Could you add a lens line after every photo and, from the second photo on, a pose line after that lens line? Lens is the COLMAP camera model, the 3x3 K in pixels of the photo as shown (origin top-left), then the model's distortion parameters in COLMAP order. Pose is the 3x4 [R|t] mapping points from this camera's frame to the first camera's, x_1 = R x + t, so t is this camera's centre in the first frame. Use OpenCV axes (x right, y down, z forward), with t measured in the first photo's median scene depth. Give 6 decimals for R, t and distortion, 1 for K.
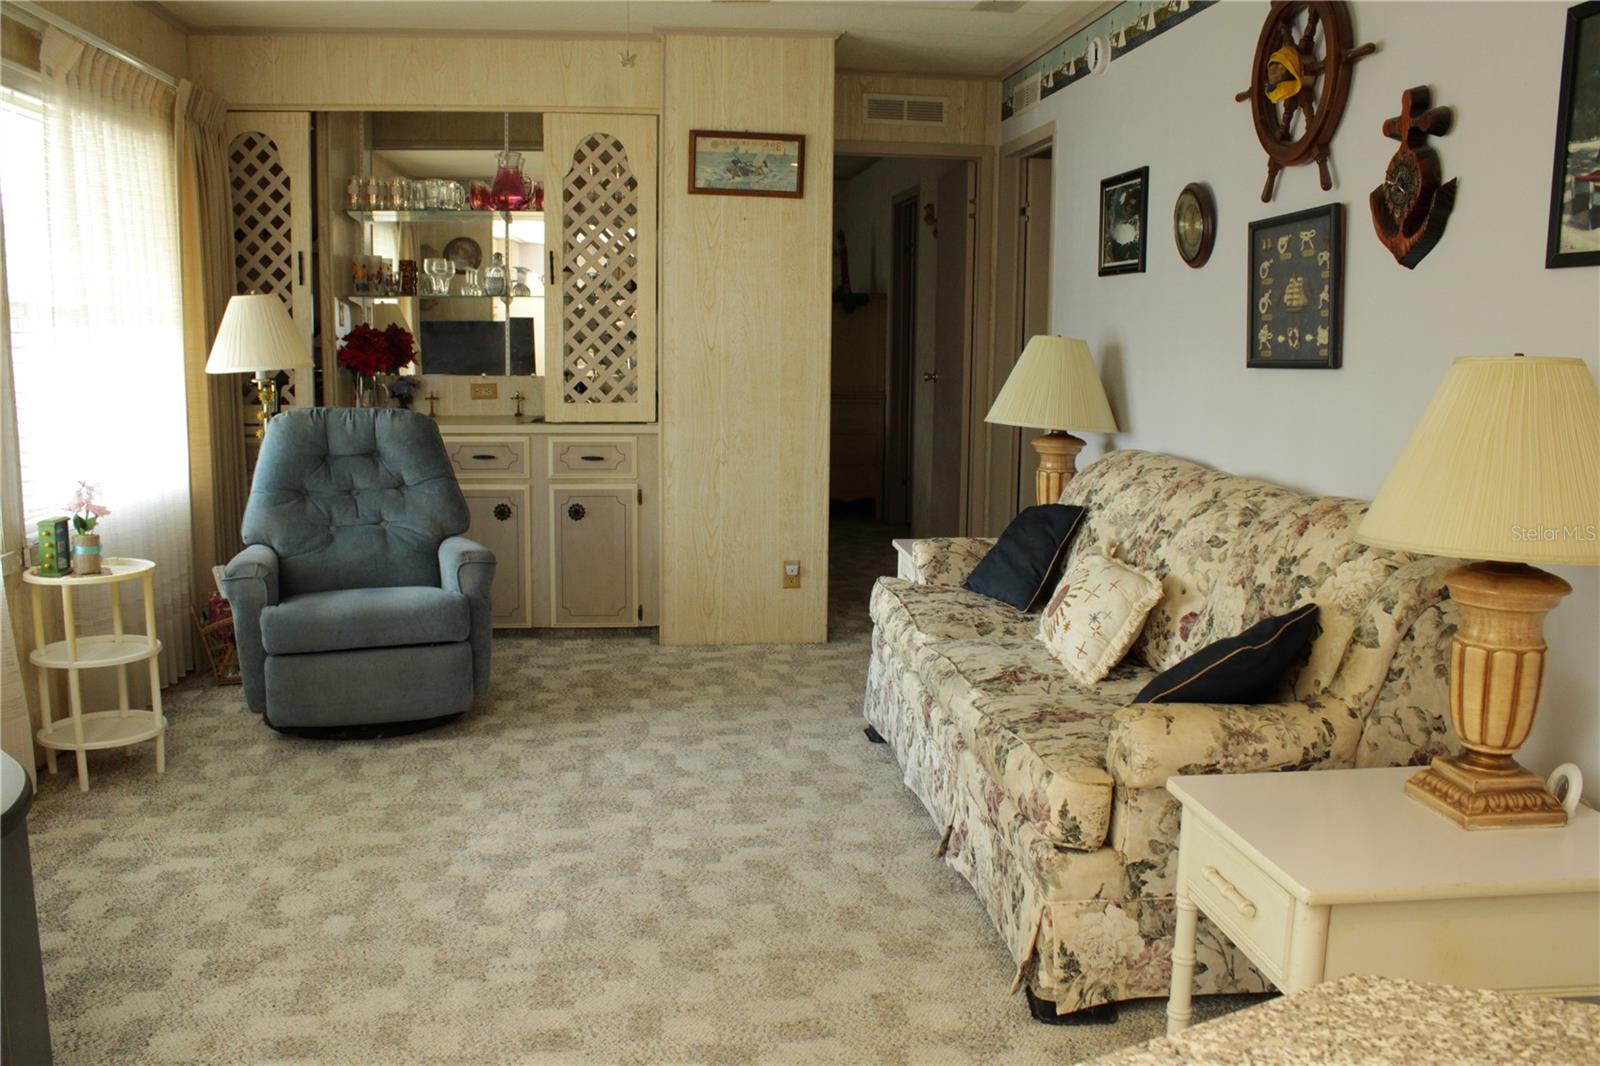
lens RADIAL K [[1302.8, 0, 800.5], [0, 1302.8, 492.5], [0, 0, 1]] dist [-0.171564, 0.130311]
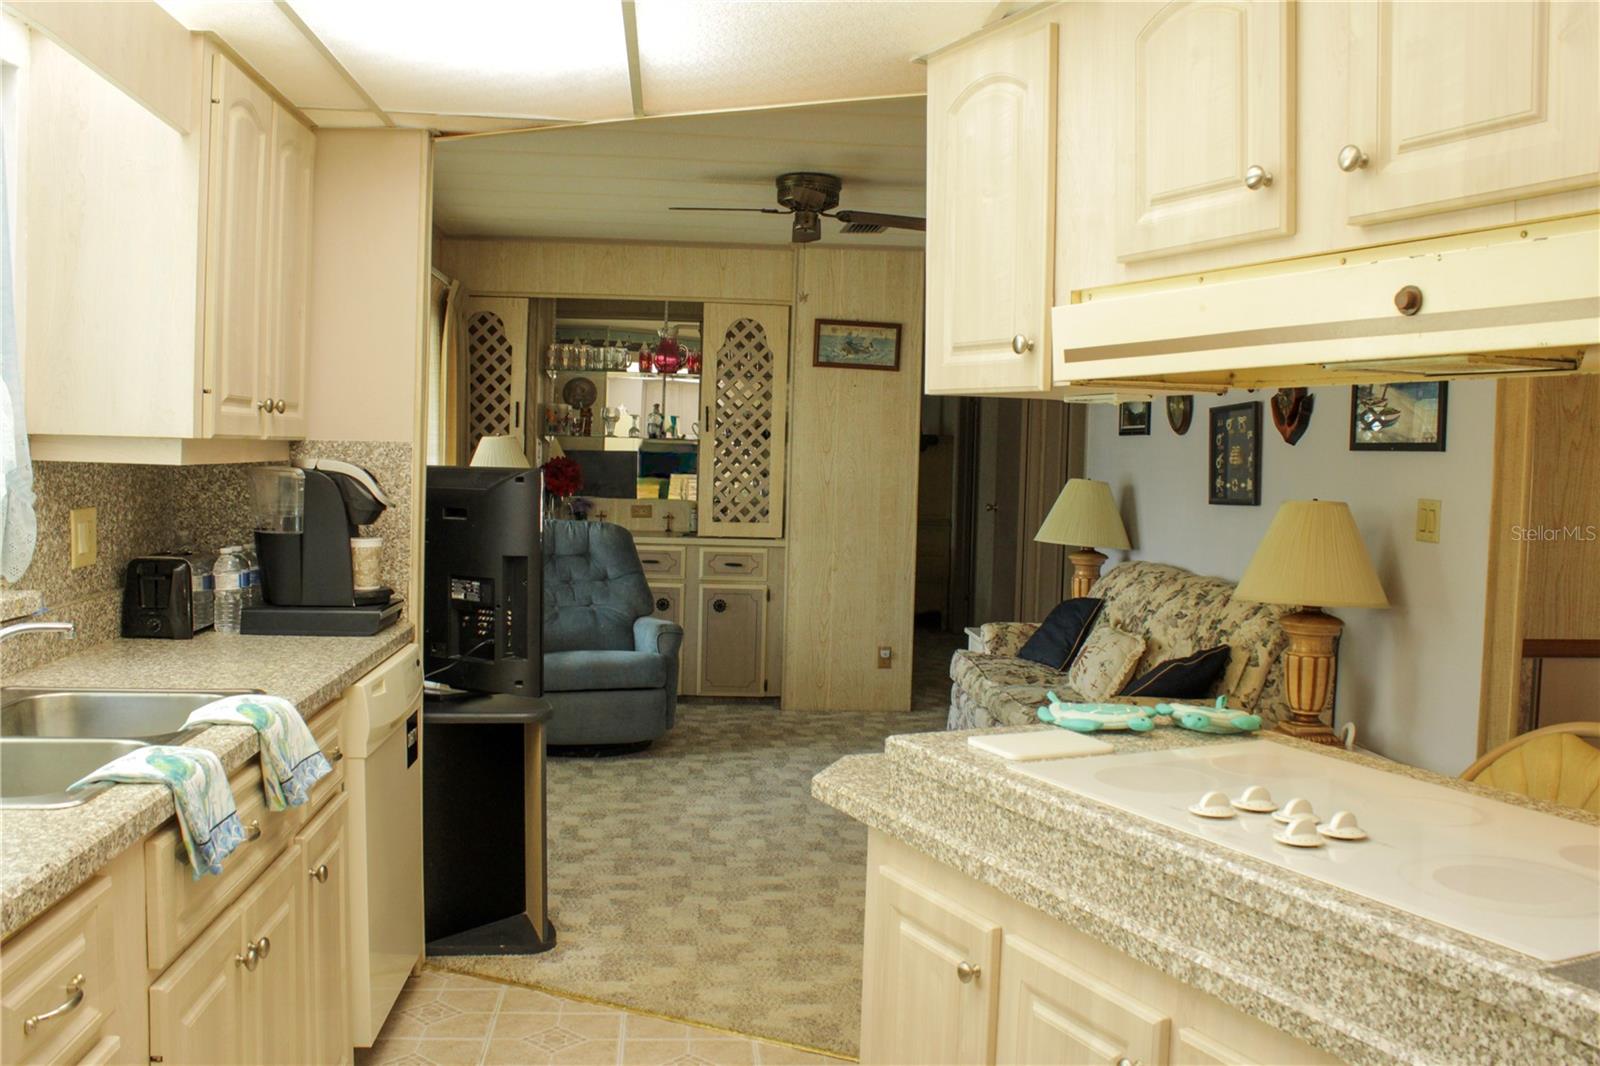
lens RADIAL K [[1302.8, 0, 800.5], [0, 1302.8, 492.5], [0, 0, 1]] dist [-0.171564, 0.130311]
pose [[0.998926, 0.018143, -0.042637, -0.048153], [-0.022213, 0.995036, -0.097005, 0.033585], [0.040666, 0.097847, 0.994370, -0.382732]]
